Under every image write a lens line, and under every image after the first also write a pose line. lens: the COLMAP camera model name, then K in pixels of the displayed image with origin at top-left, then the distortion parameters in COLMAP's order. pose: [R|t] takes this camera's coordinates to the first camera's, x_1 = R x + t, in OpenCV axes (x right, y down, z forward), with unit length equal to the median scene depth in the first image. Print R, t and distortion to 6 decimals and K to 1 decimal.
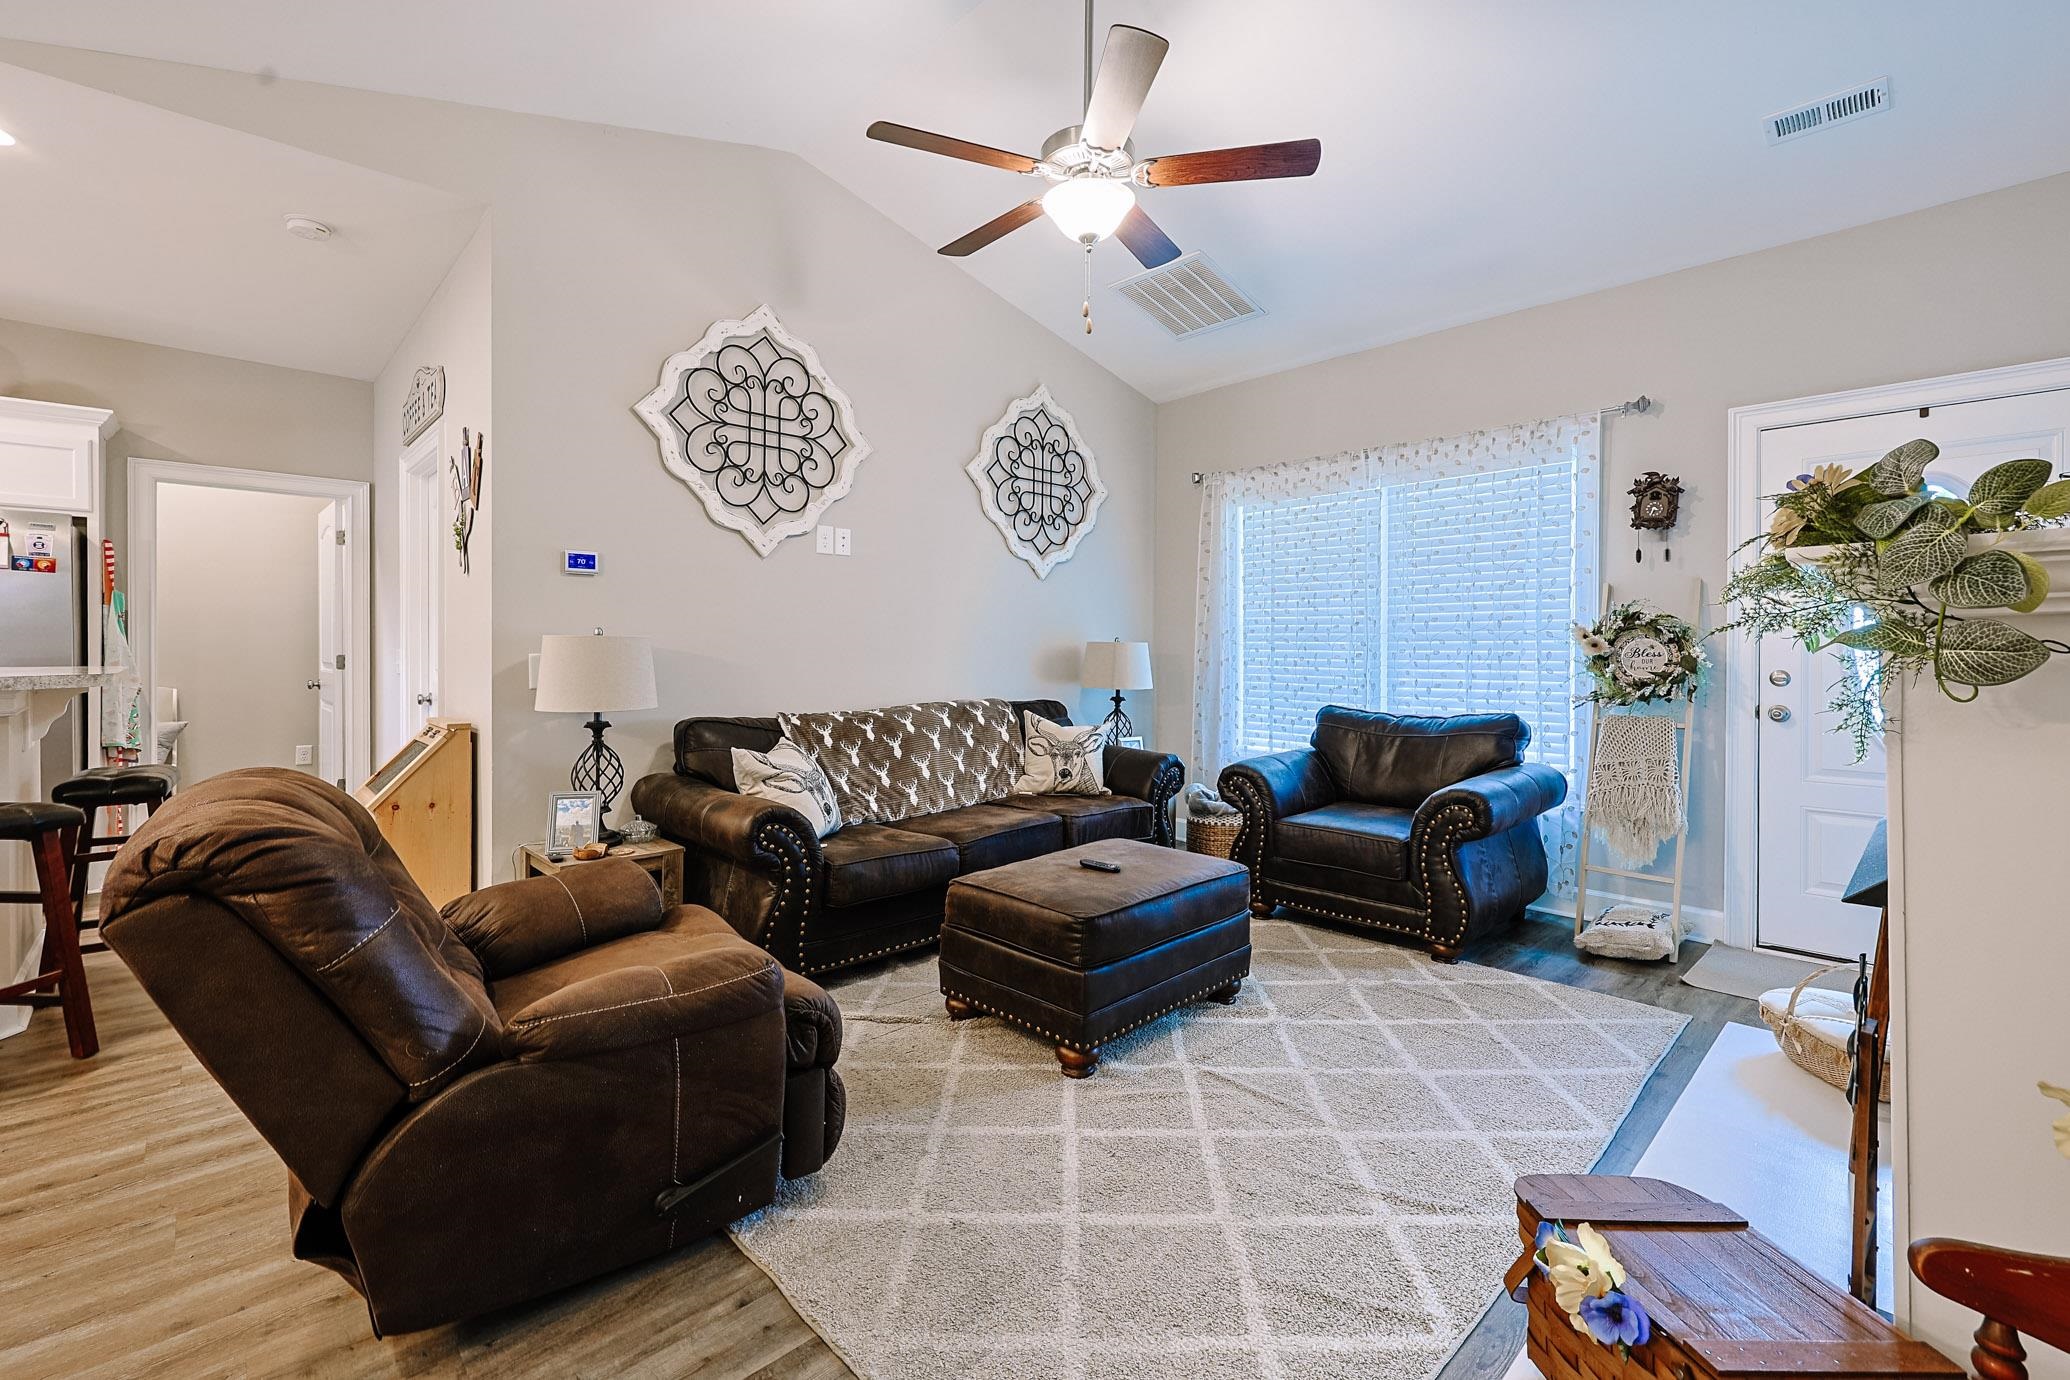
lens RADIAL K [[891.3, 0, 1029.5], [0, 891.3, 647.5], [0, 0, 1]] dist [-0.000297, 0.000196]
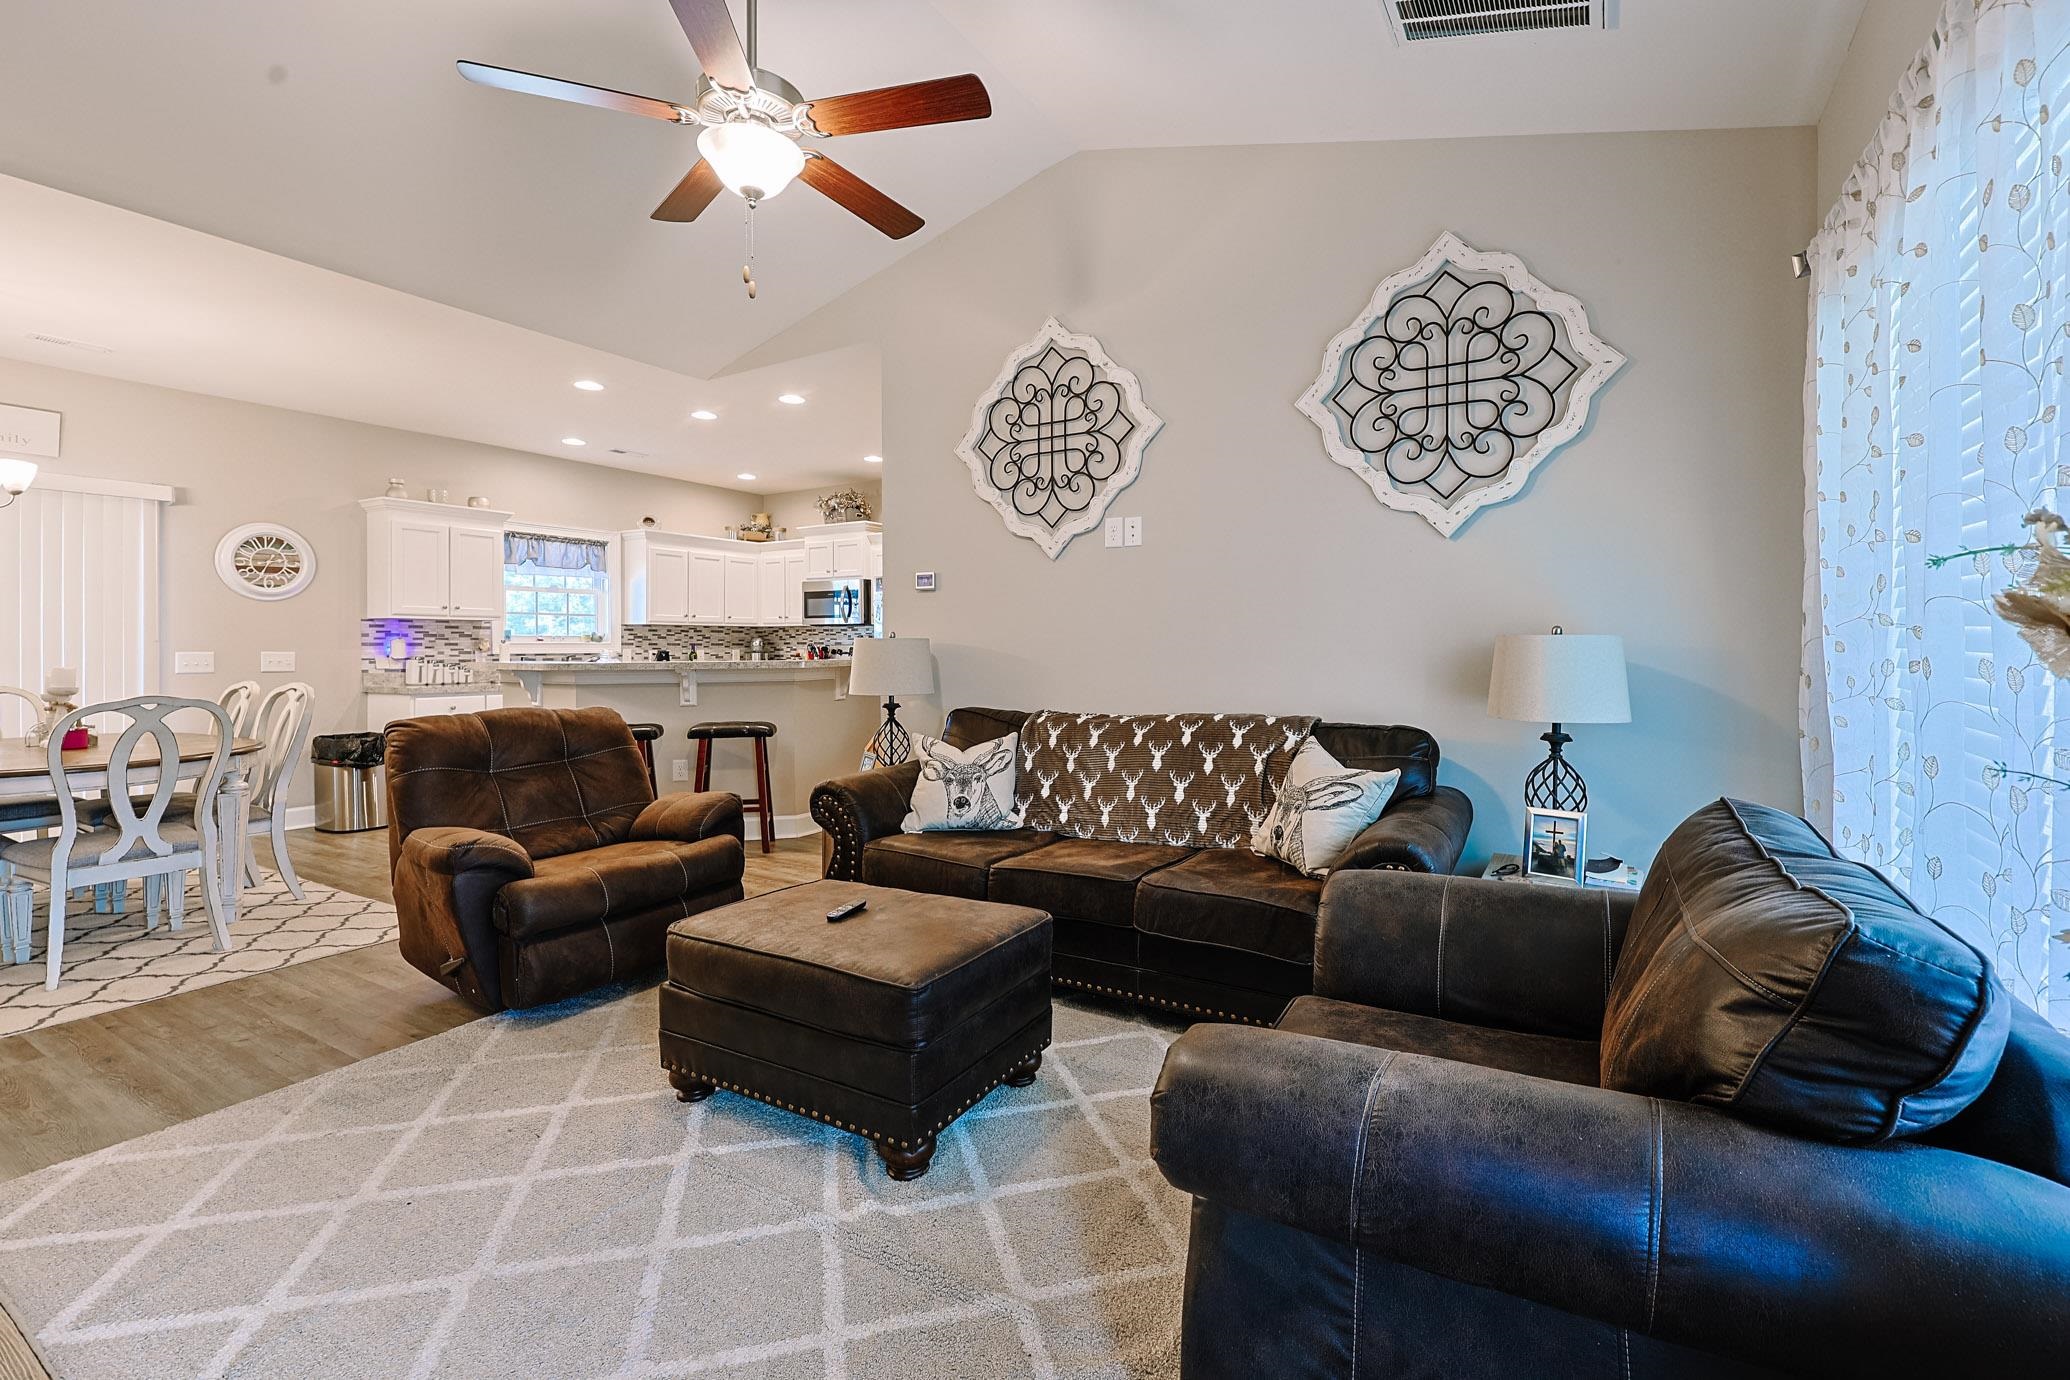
lens RADIAL K [[899.8, 0, 1058.8], [0, 899.8, 637.1], [0, 0, 1]] dist [0.011180, 0.000270]
pose [[0.282724, -0.009584, -0.959154, 0.664874], [0.003800, 0.999953, -0.008872, -0.001170], [0.959194, -0.001137, 0.282747, 0.666338]]
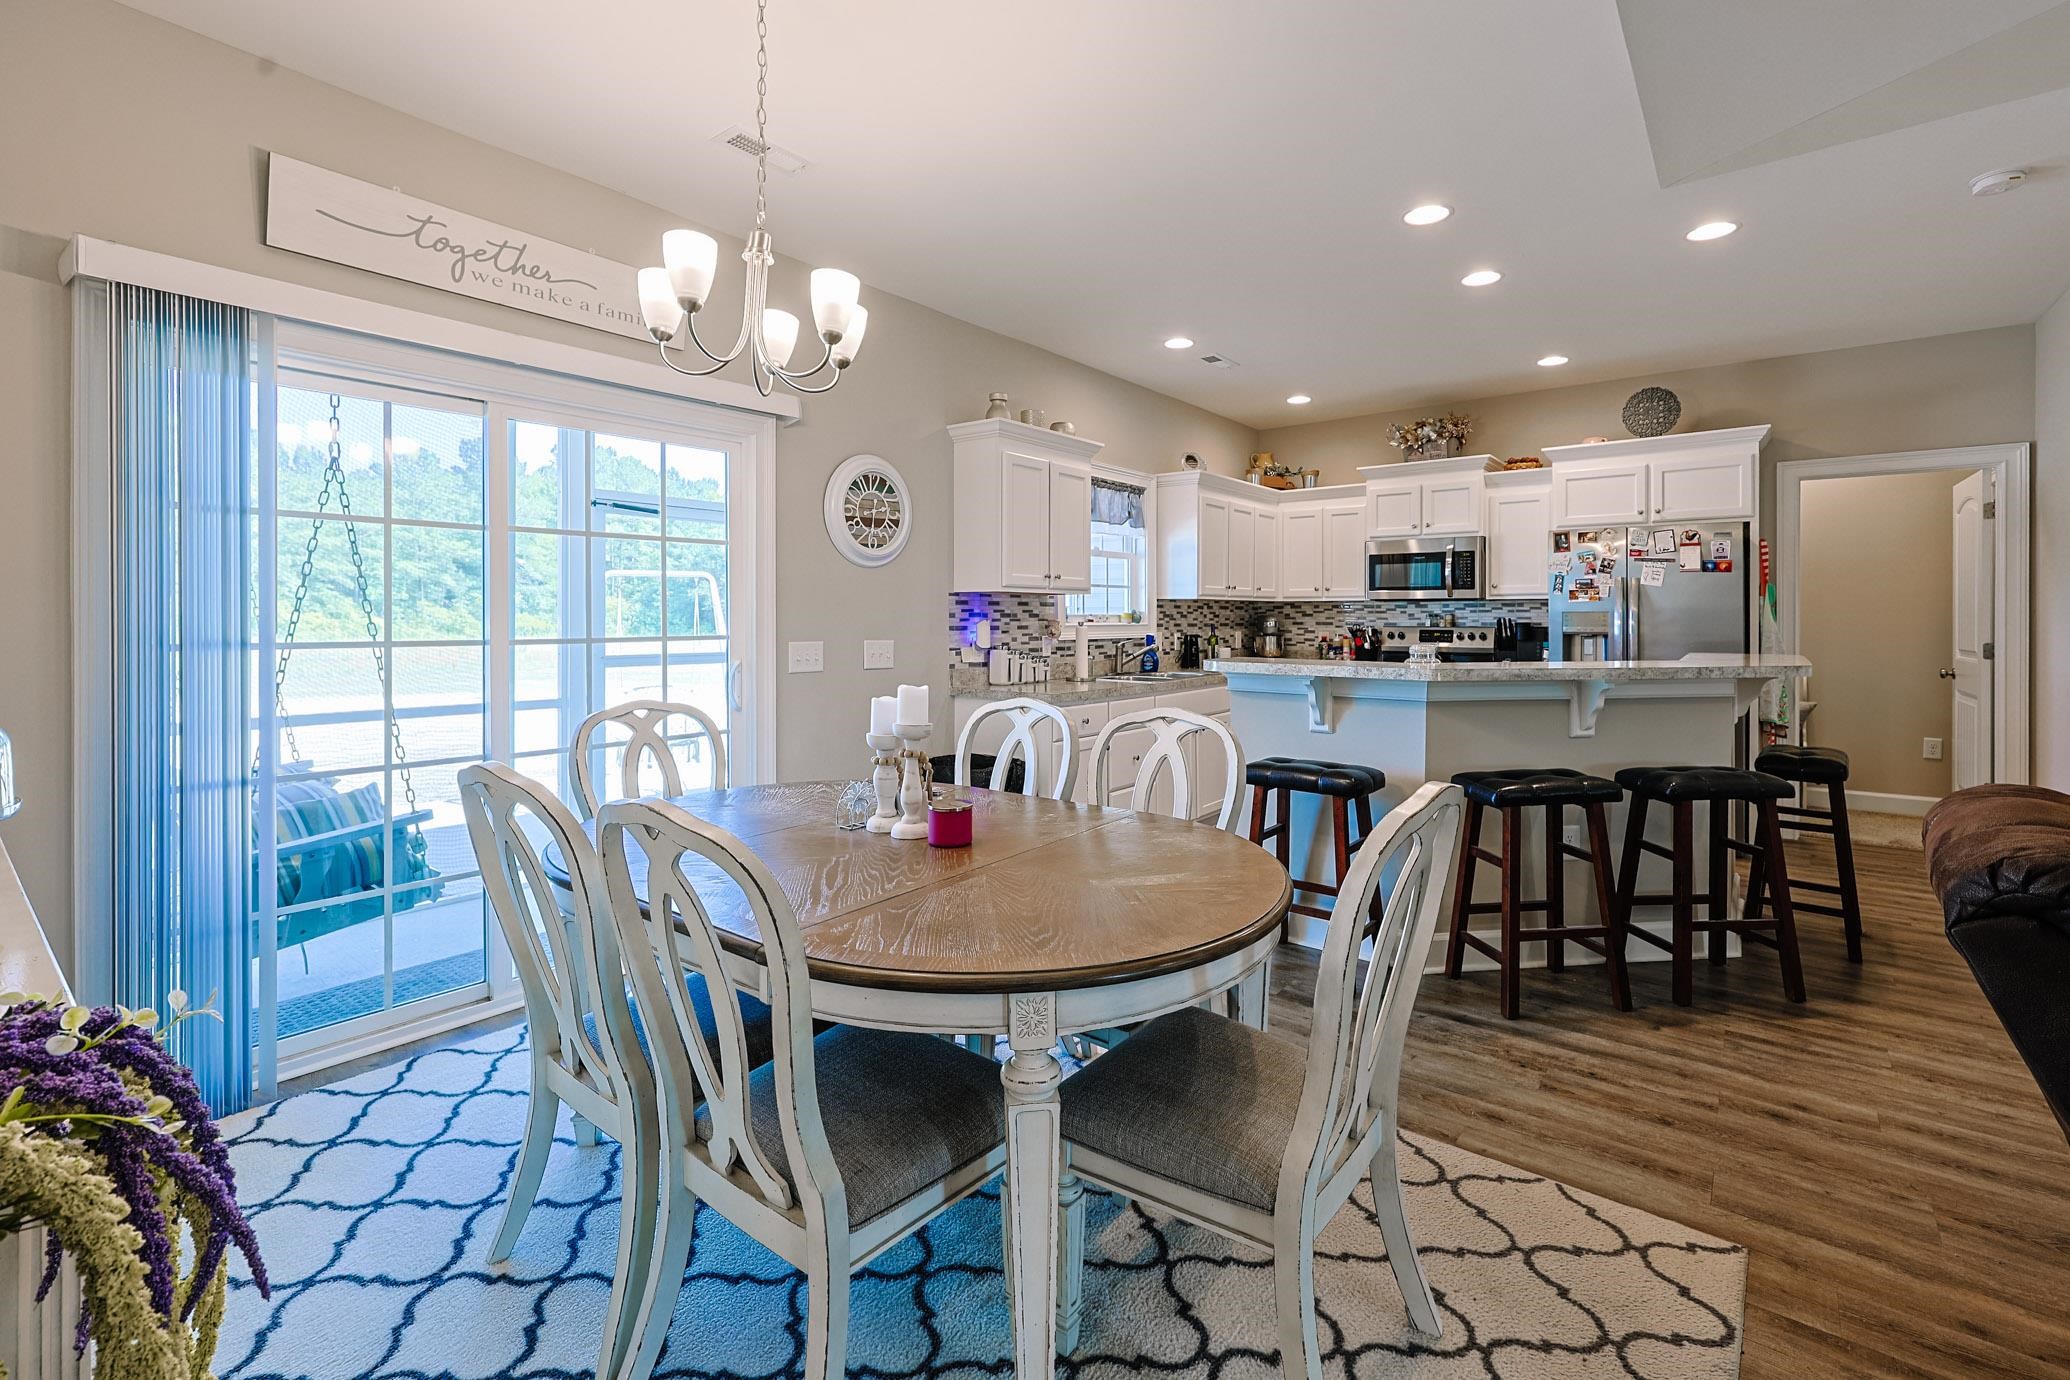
lens RADIAL K [[909.2, 0, 1032.9], [0, 909.2, 614.4], [0, 0, 1]] dist [0.000913, 0.000739]
pose [[0.157426, 0.000987, -0.987530, -0.040129], [-0.002049, 0.999998, 0.000673, -0.024753], [0.987529, 0.001917, 0.157428, -0.102874]]
